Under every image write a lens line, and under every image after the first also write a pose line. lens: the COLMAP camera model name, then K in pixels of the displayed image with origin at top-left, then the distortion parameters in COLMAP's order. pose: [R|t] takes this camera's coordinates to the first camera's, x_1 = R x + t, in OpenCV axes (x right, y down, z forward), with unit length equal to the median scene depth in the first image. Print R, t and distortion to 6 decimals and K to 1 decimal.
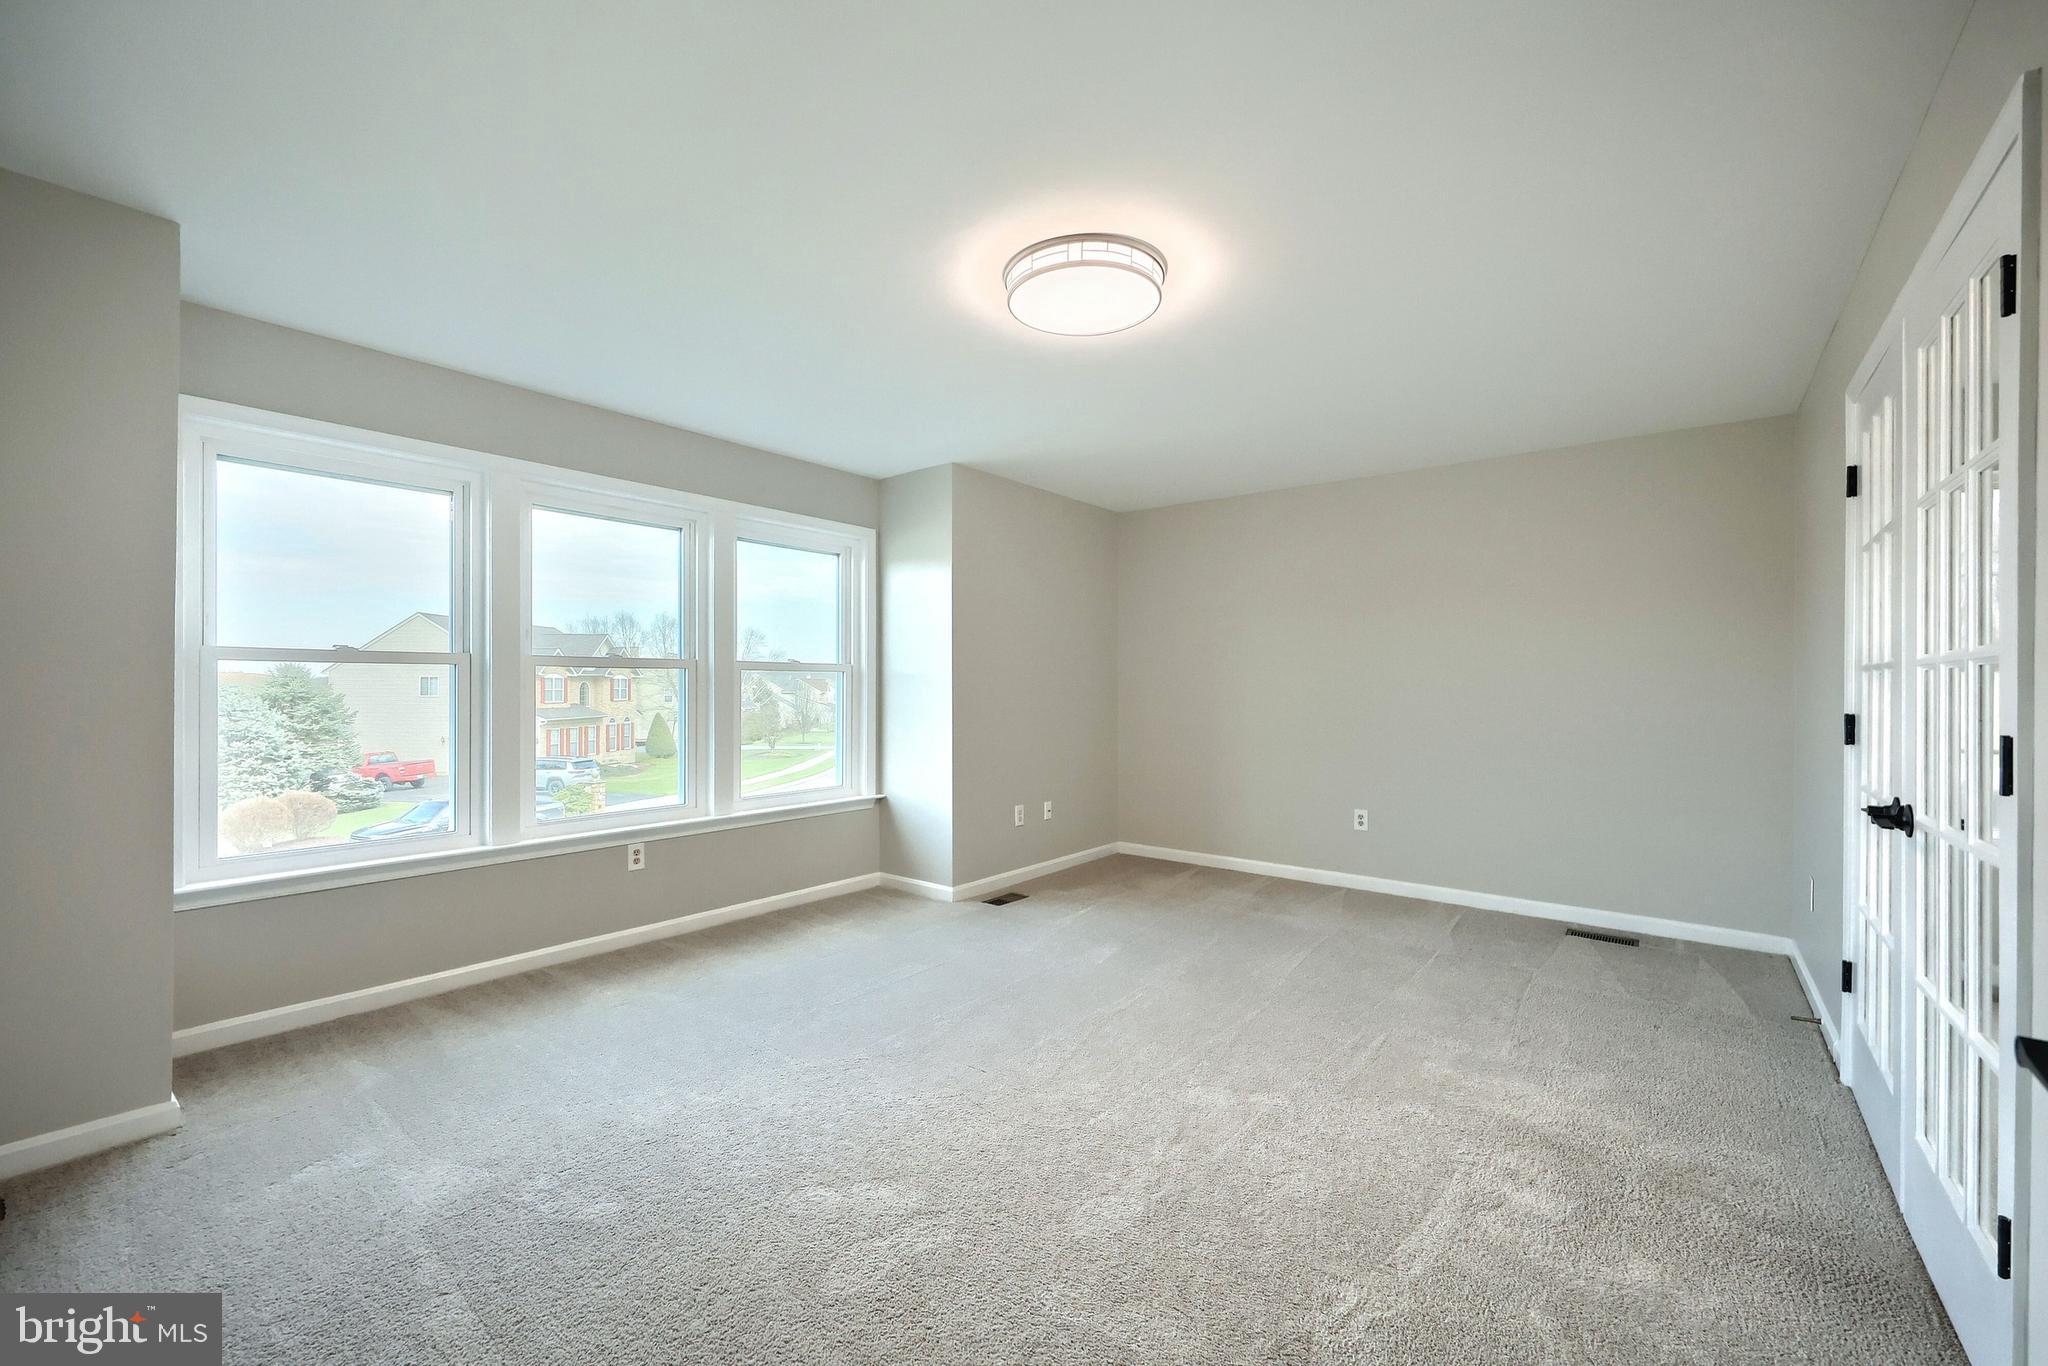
lens RADIAL K [[831.9, 0, 1017.6], [0, 831.9, 691.8], [0, 0, 1]] dist [-0.001953, 0.000195]
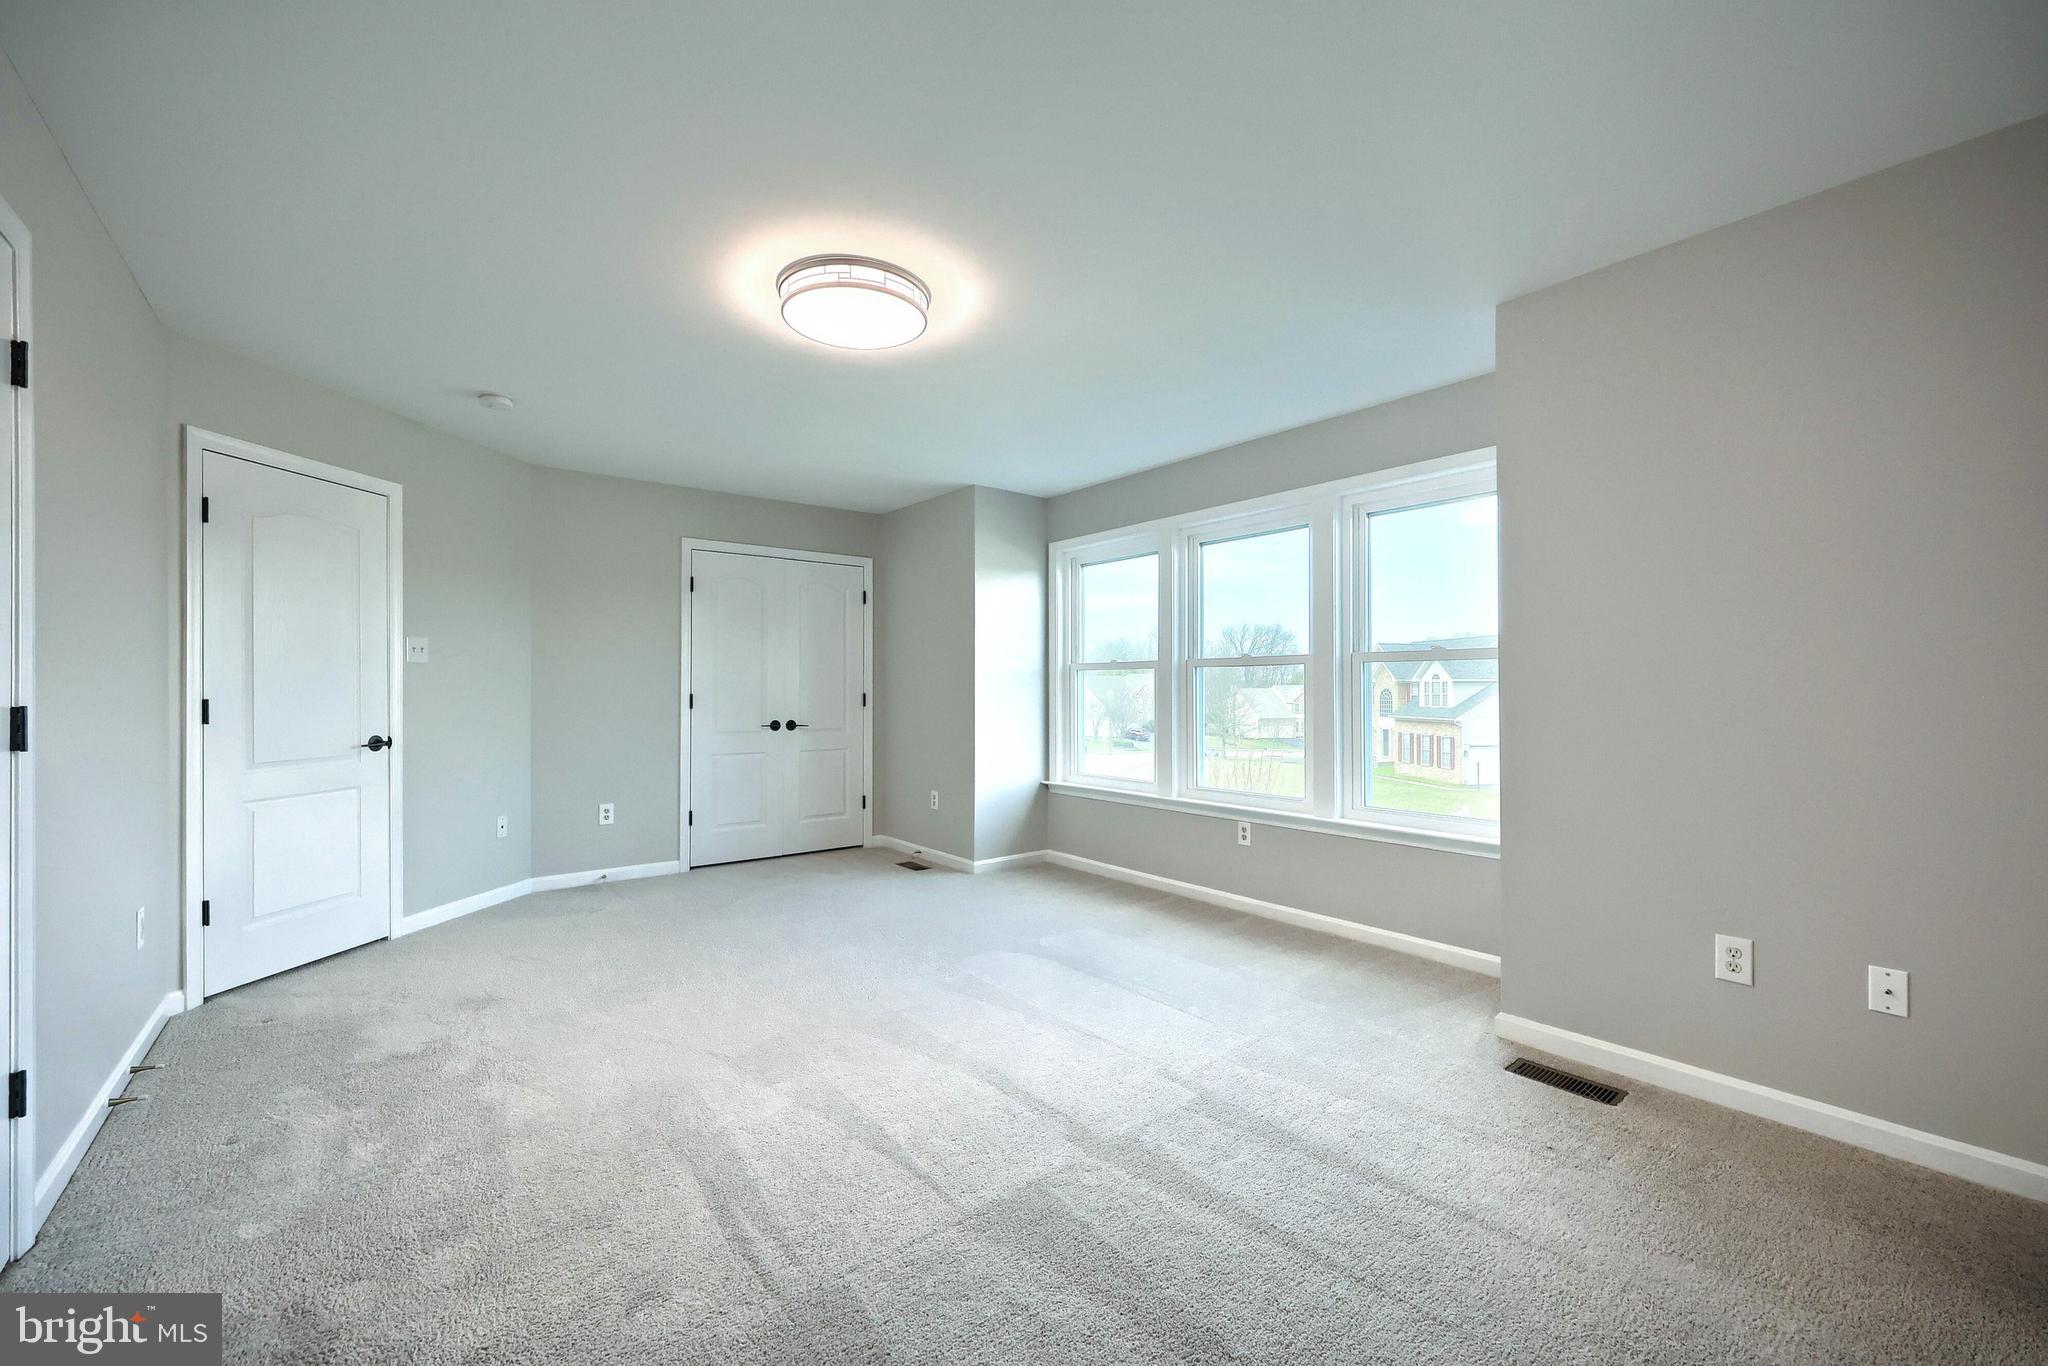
lens RADIAL K [[831.9, 0, 1017.6], [0, 831.9, 691.8], [0, 0, 1]] dist [-0.001953, 0.000195]
pose [[-0.235989, 0.001196, -0.971755, 0.713621], [-0.004639, 0.999986, 0.002358, 0.004378], [0.971745, 0.005064, -0.235981, 0.967047]]
